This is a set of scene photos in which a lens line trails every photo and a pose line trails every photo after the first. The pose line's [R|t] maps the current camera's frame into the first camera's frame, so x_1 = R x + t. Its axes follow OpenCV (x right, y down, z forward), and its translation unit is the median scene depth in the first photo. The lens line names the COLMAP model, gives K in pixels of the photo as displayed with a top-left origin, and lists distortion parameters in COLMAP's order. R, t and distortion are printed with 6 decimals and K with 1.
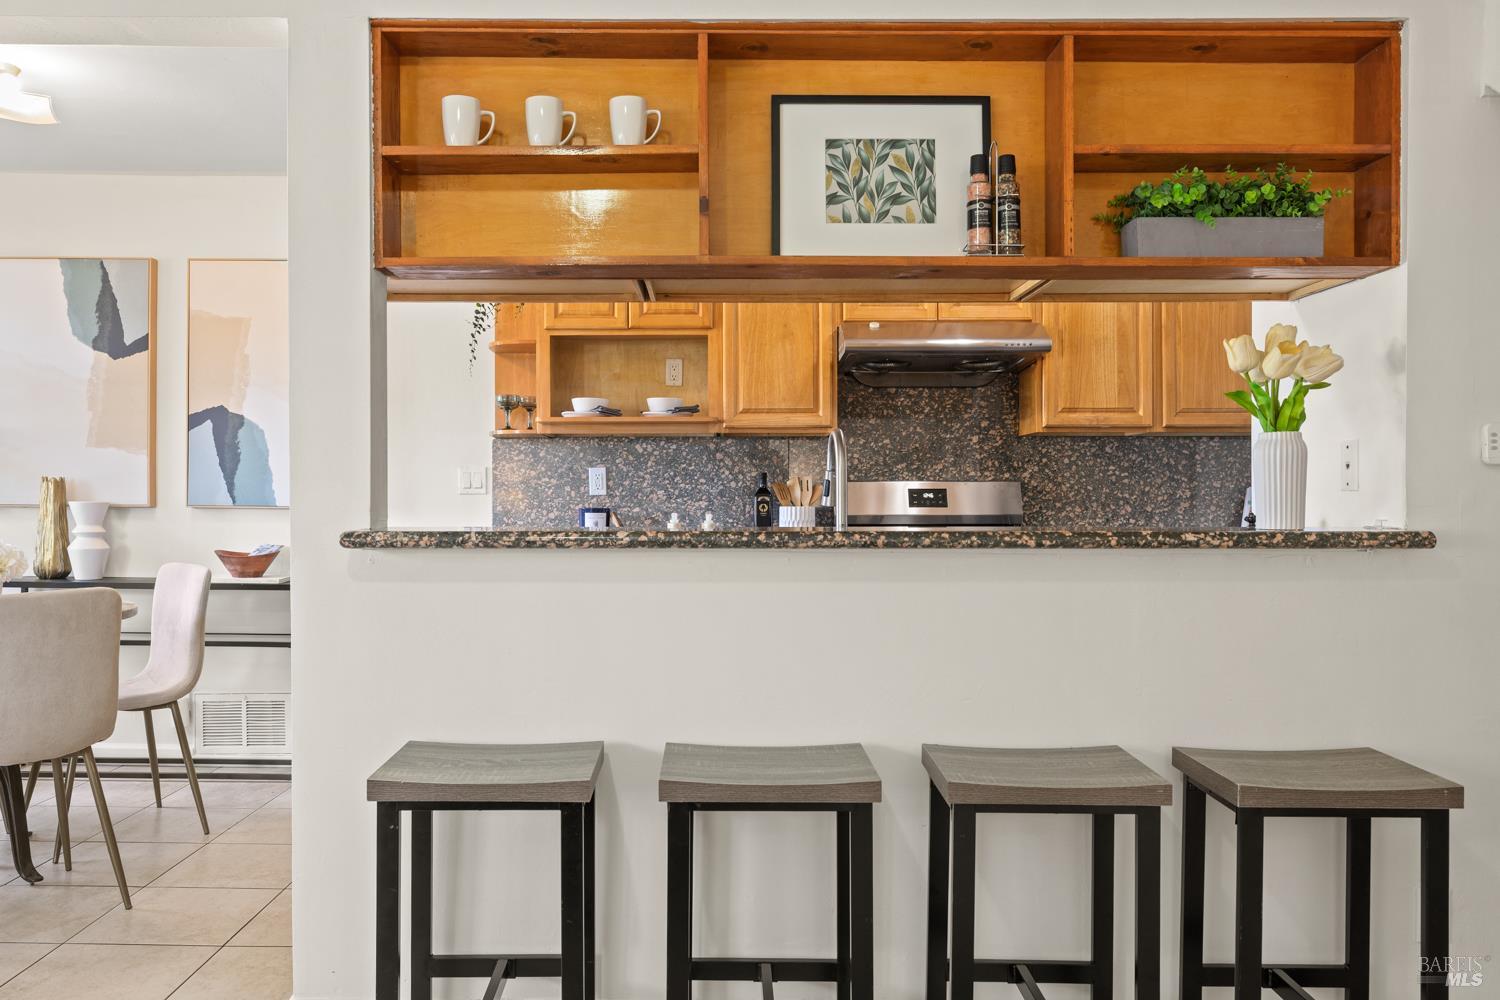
lens RADIAL K [[1159.5, 0, 703.9], [0, 1159.5, 498.4], [0, 0, 1]] dist [0.003383, 0.001026]
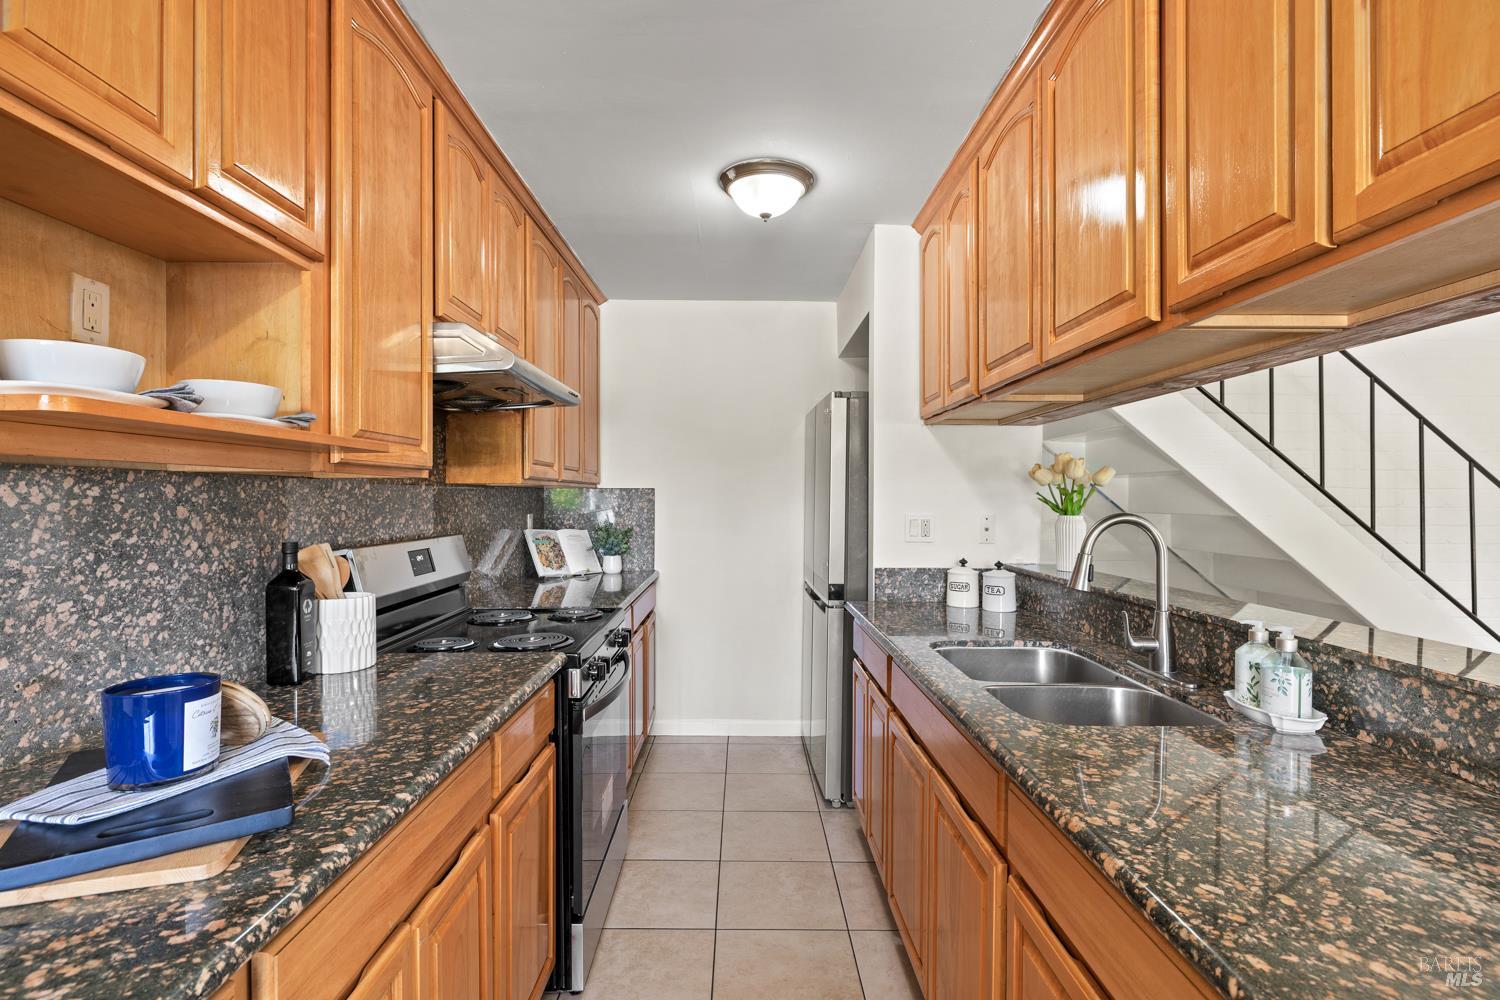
lens RADIAL K [[713.3, 0, 745.6], [0, 713.3, 495.0], [0, 0, 1]] dist [-0.008022, 0.002097]
pose [[-0.016743, 0.003635, 0.999853, -0.283268], [0.001553, 0.999992, -0.003609, -0.042278], [-0.999859, 0.001492, -0.016749, 0.775132]]
